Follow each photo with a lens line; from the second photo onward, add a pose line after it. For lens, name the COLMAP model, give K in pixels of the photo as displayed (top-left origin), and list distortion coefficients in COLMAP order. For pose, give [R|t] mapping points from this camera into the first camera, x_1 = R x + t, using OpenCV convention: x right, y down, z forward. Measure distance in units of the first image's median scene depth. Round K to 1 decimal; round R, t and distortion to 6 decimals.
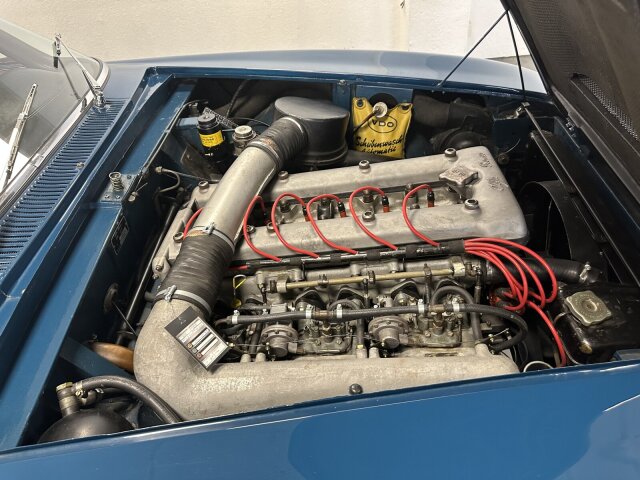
lens RADIAL K [[462.7, 0, 318.5], [0, 462.7, 243.2], [0, 0, 1]] dist [0.051470, -0.034225]
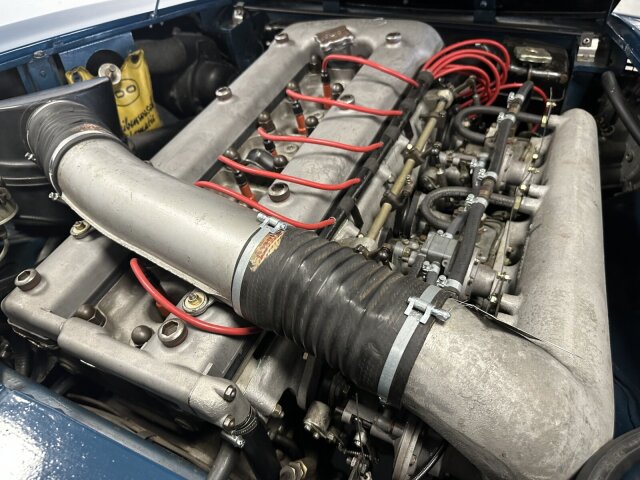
lens RADIAL K [[468.4, 0, 319.5], [0, 468.4, 238.6], [0, 0, 1]] dist [-0.034751, 0.006175]
pose [[0.418347, -0.581687, 0.697586, -0.446758], [0.644656, 0.731193, 0.223105, -0.077249], [-0.639847, 0.356367, 0.680880, 0.523302]]
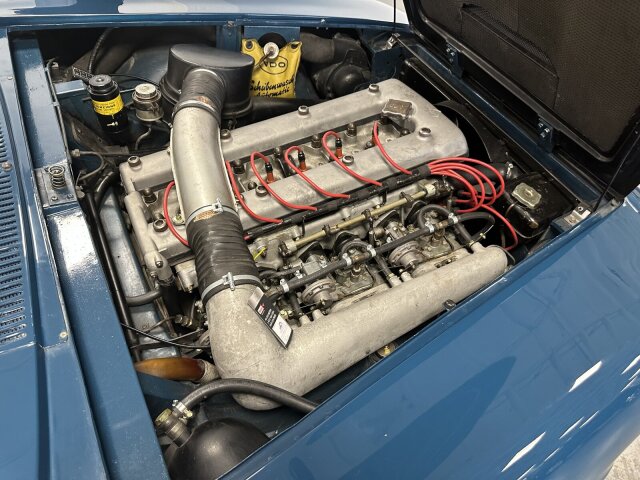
lens RADIAL K [[462.7, 0, 326.3], [0, 462.7, 240.8], [0, 0, 1]] dist [0.051470, -0.034225]
pose [[0.856208, -0.271209, 0.439719, -0.386402], [0.207735, 0.960022, 0.187626, -0.076929], [-0.473026, -0.069302, 0.878318, 0.064443]]
